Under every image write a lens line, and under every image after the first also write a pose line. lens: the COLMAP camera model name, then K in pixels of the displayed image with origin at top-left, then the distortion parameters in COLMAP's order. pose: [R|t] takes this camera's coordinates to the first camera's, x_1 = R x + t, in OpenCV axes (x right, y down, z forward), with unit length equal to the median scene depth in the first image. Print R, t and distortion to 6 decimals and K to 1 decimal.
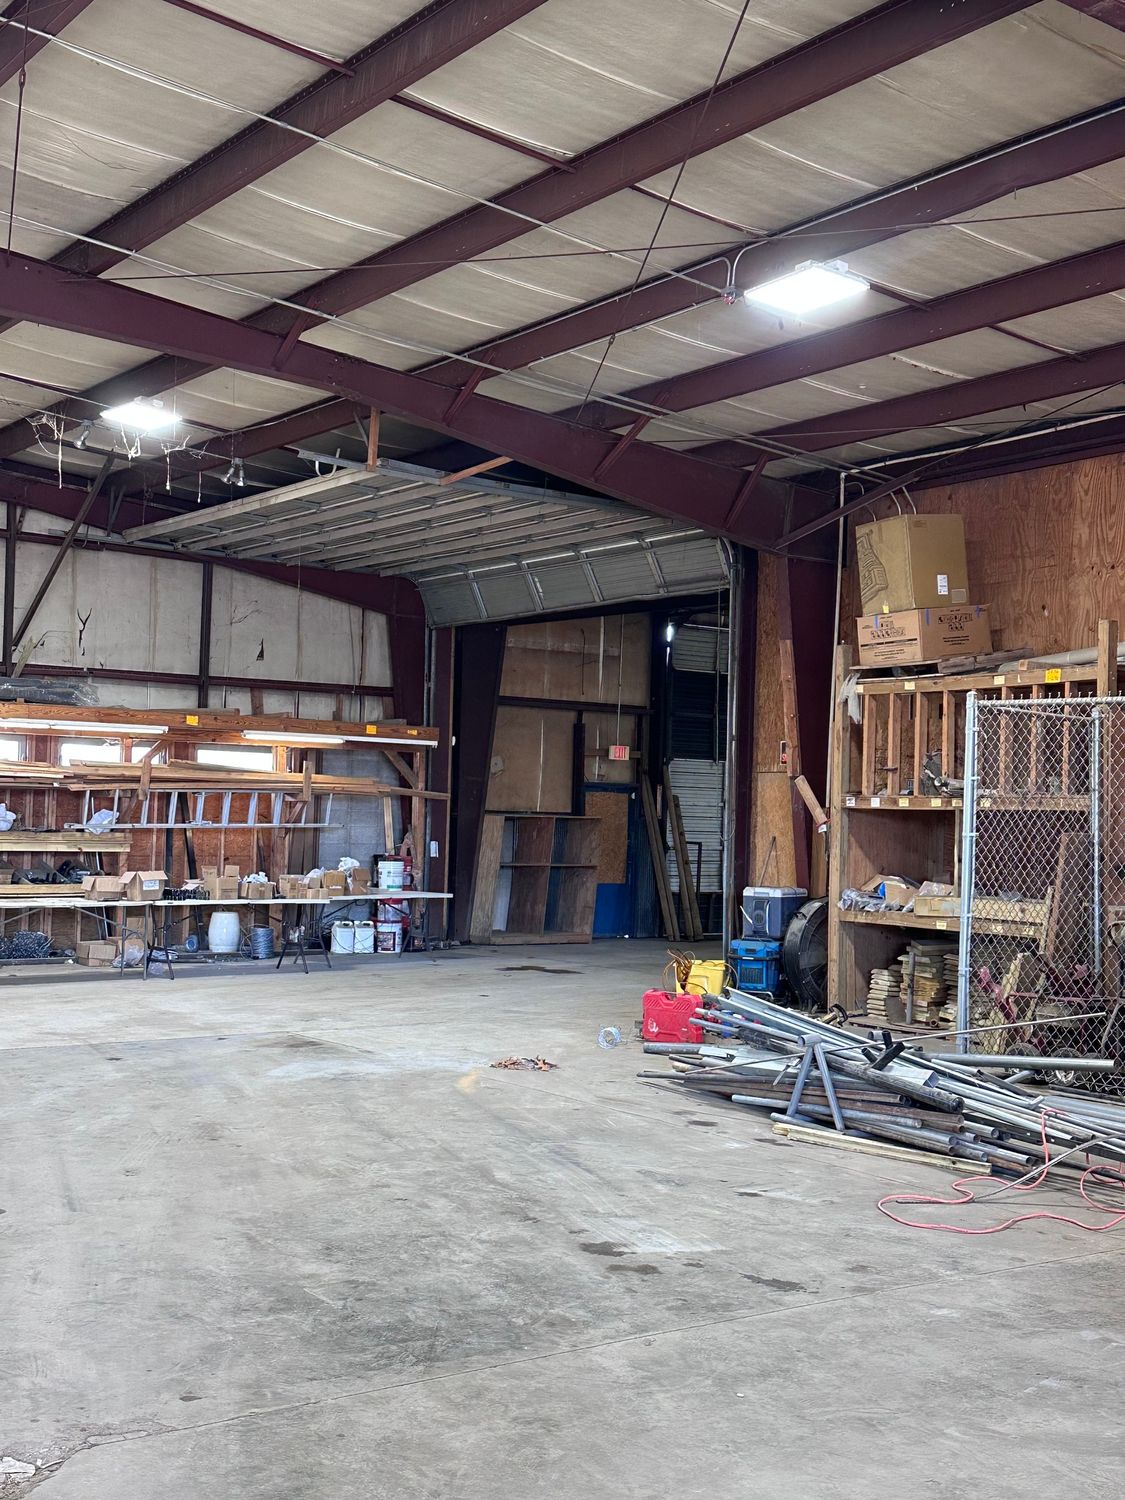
lens RADIAL K [[1795.8, 0, 562.5], [0, 1795.8, 750.0], [0, 0, 1]] dist [0.083221, -0.008654]
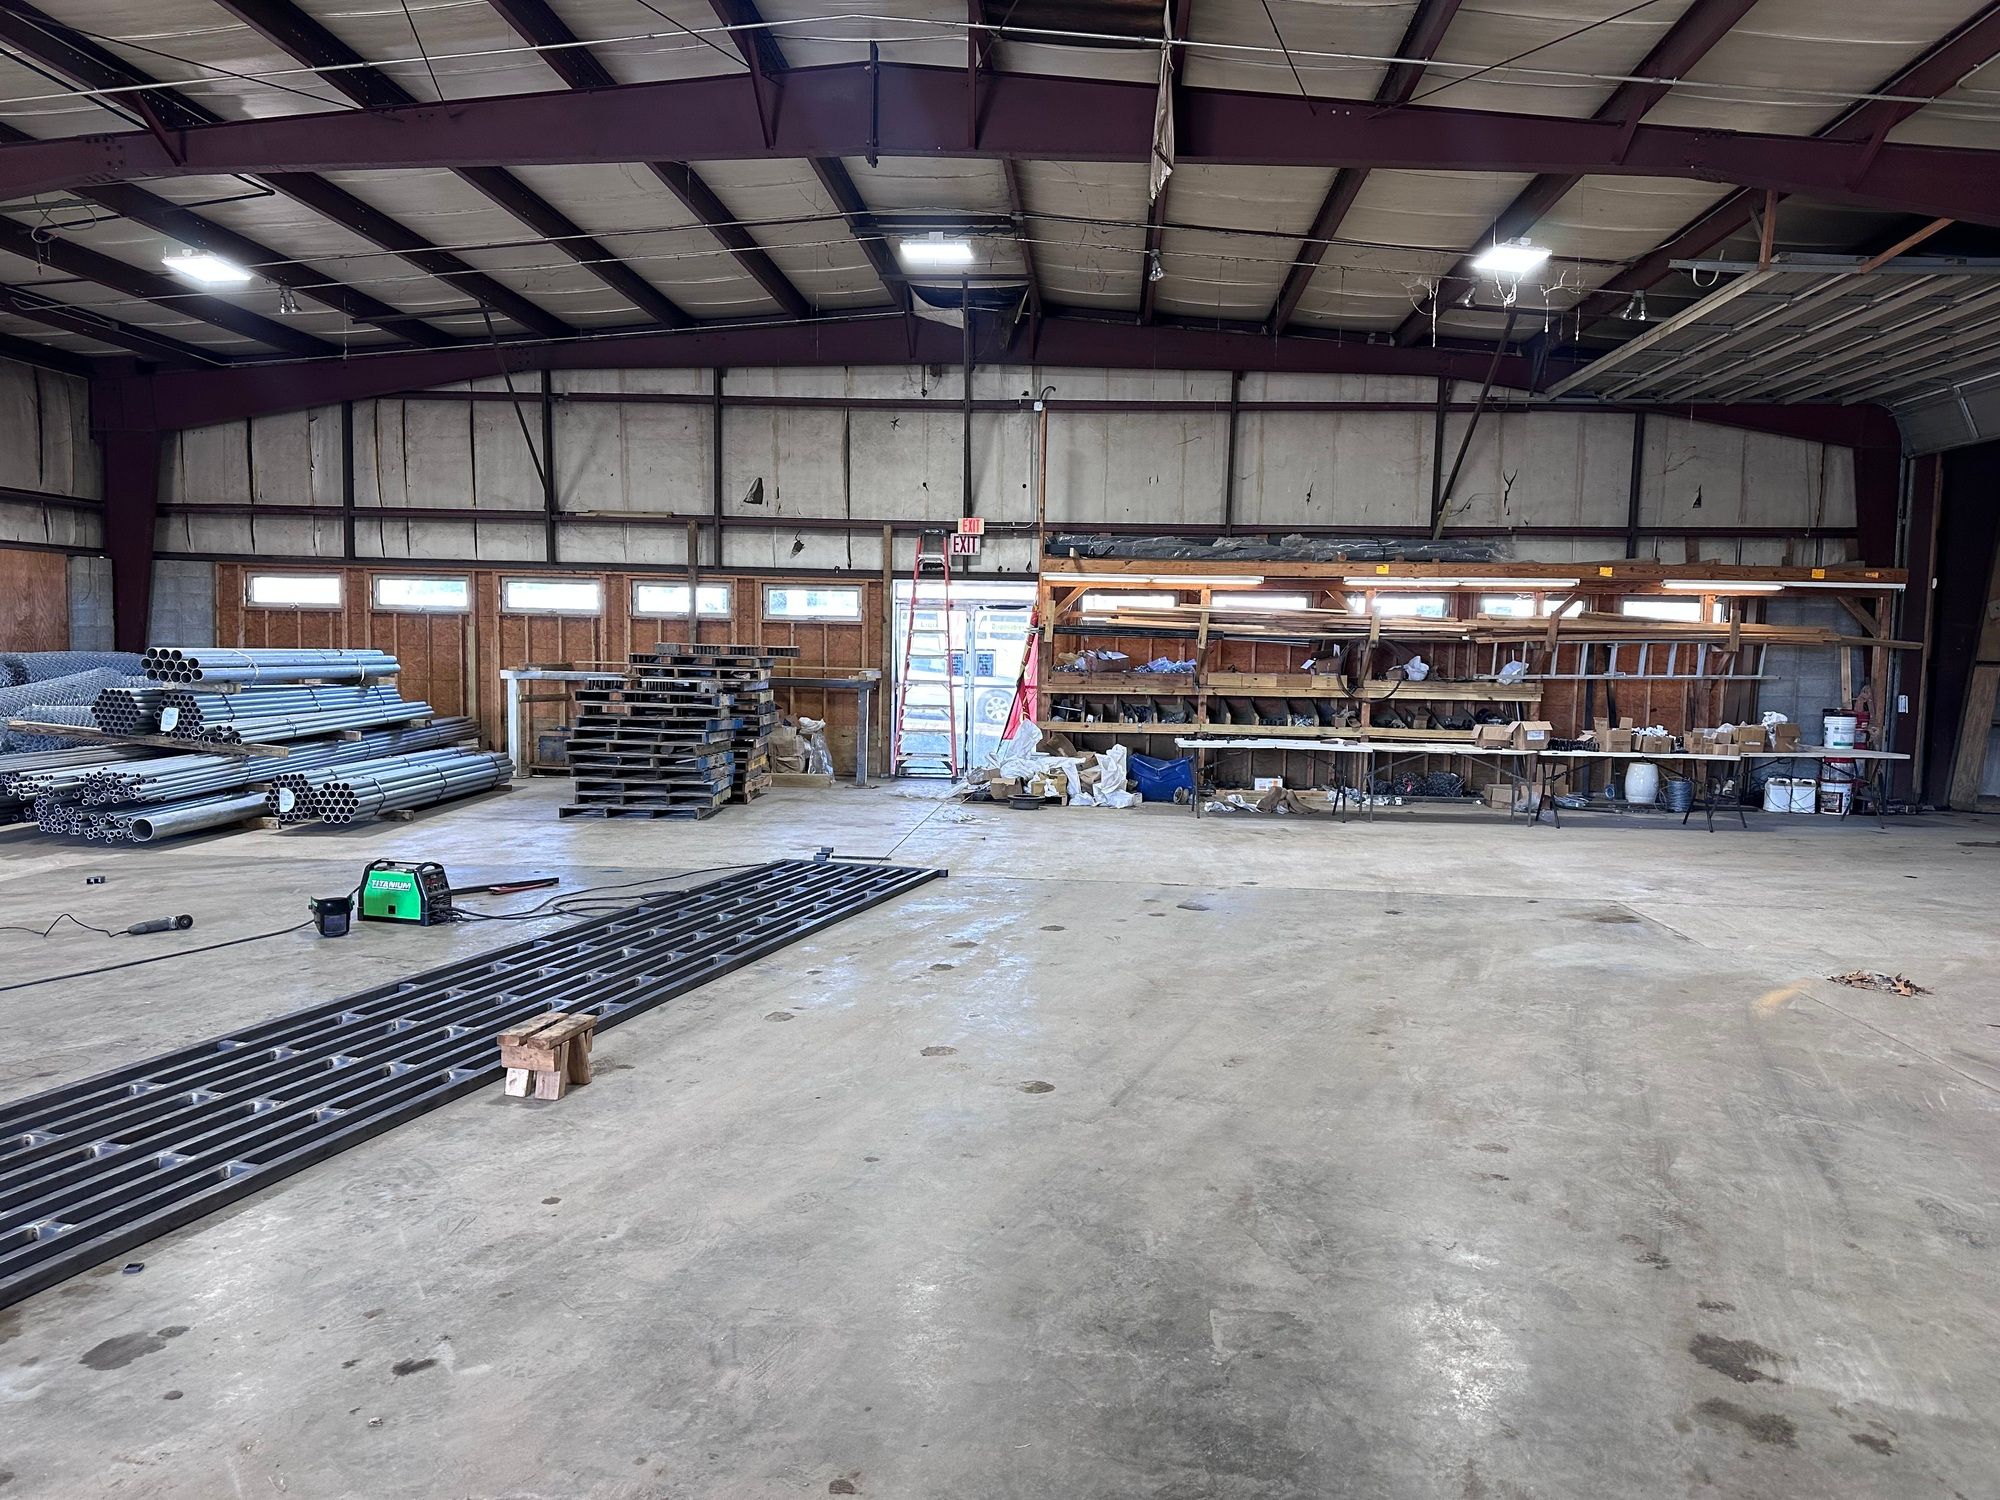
lens RADIAL K [[1419.3, 0, 1000.0], [0, 1419.3, 750.0], [0, 0, 1]] dist [0.056954, -0.052230]
pose [[0.767610, 0.038557, -0.639756, 0.047411], [0.021991, 0.996017, 0.086414, 0.005753], [0.640540, -0.080401, 0.763704, 0.159475]]
